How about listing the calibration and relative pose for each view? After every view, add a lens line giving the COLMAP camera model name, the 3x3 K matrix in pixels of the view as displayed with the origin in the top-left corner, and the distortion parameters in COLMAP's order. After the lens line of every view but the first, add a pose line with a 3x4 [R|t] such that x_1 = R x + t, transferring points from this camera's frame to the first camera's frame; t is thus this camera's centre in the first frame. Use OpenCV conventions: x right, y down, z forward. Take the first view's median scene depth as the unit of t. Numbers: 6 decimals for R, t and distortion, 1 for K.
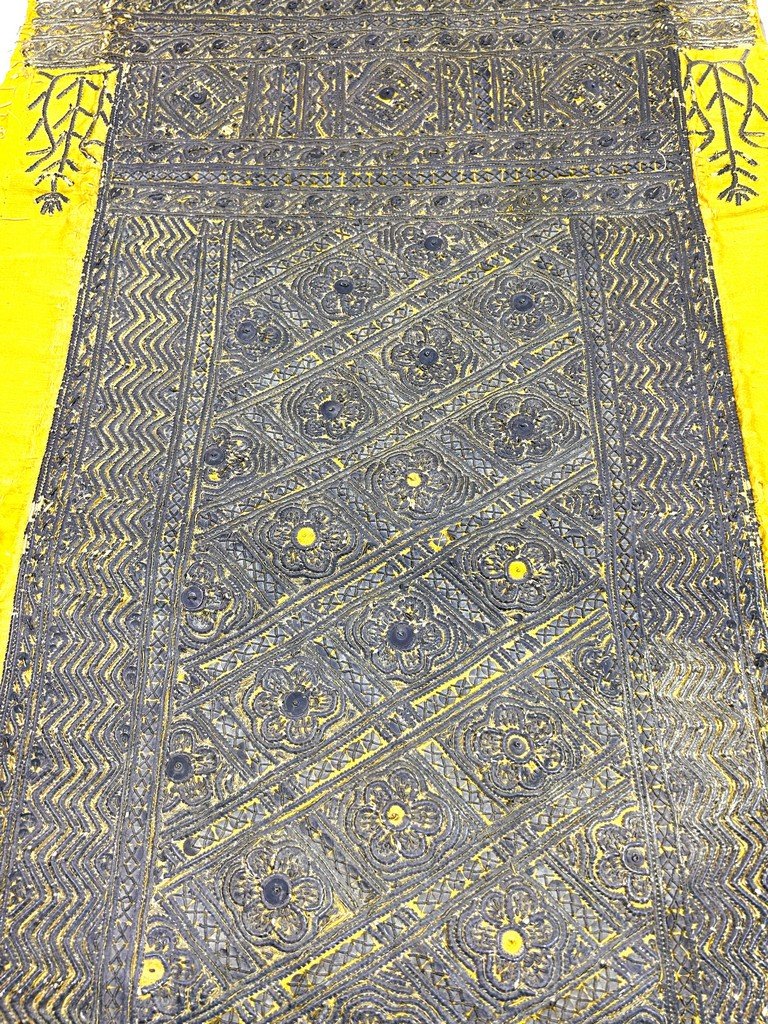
lens RADIAL K [[819.8, 0, 385.5], [0, 819.8, 497.0], [0, 0, 1]] dist [0.061690, -0.092808]
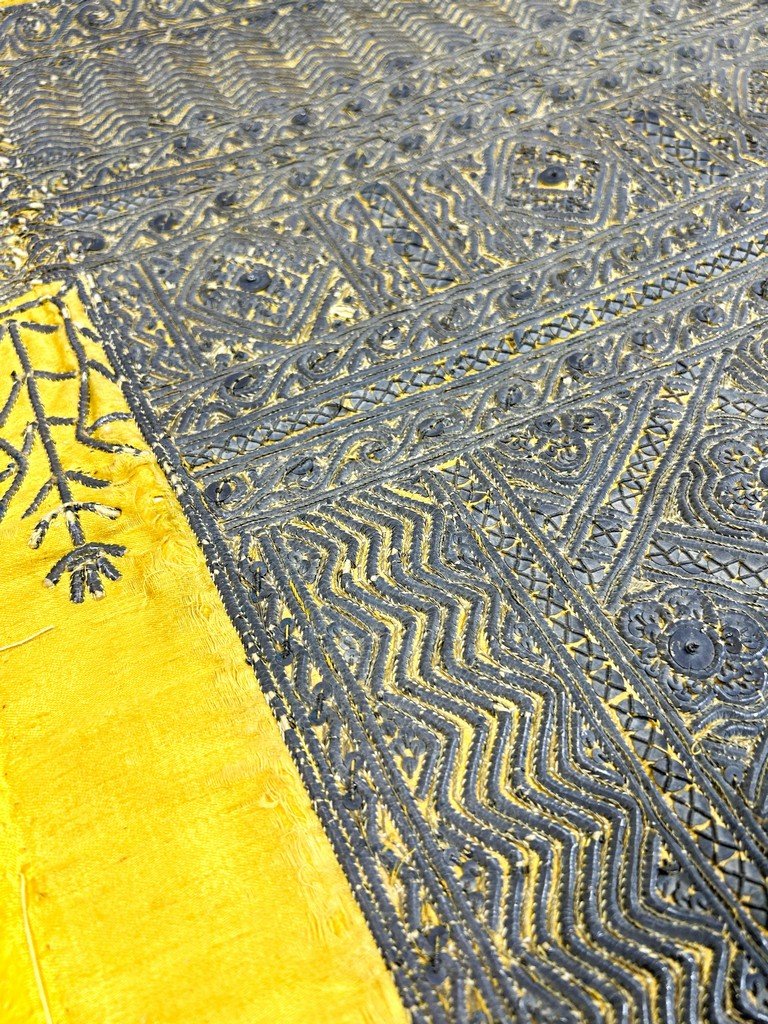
lens RADIAL K [[805.1, 0, 384.0], [0, 805.1, 512.0], [0, 0, 1]] dist [0.019766, -0.063074]
pose [[0.878502, -0.381850, 0.287096, -0.413974], [0.434301, 0.888705, -0.146926, -0.278777], [-0.199040, 0.253761, 0.946567, 0.621067]]
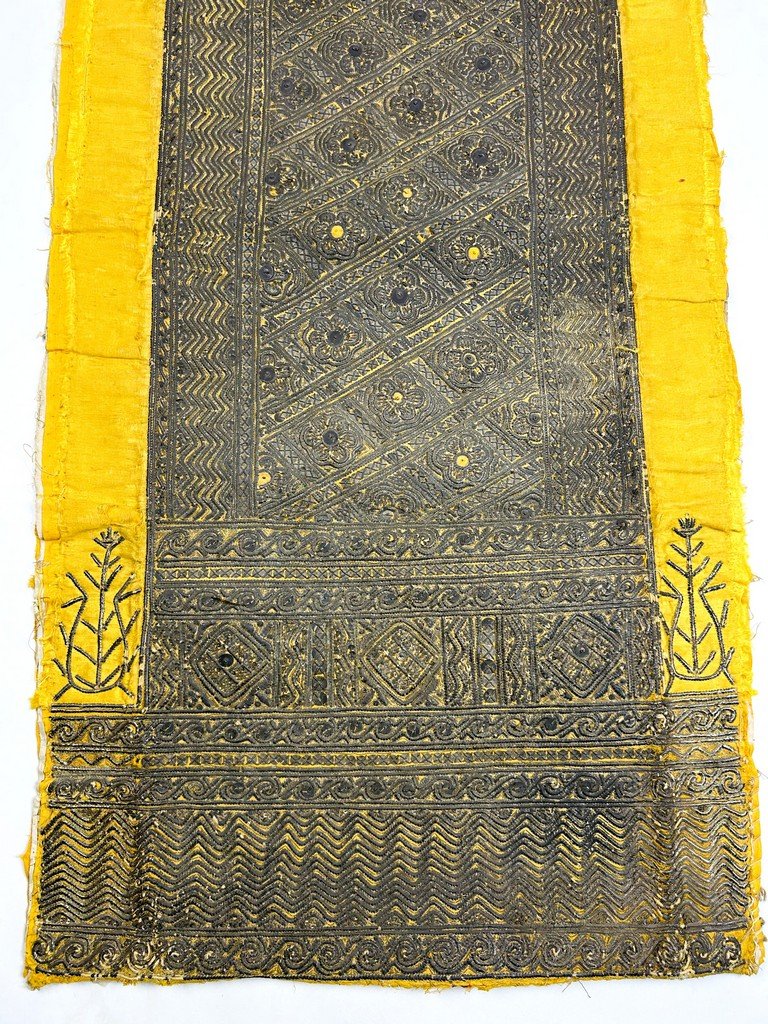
lens RADIAL K [[819.8, 0, 385.5], [0, 819.8, 497.0], [0, 0, 1]] dist [0.061690, -0.092808]
pose [[0.999600, -0.012999, 0.025102, -0.046153], [0.006237, 0.967533, 0.252669, 0.123167], [-0.027571, -0.252412, 0.967227, -0.555913]]
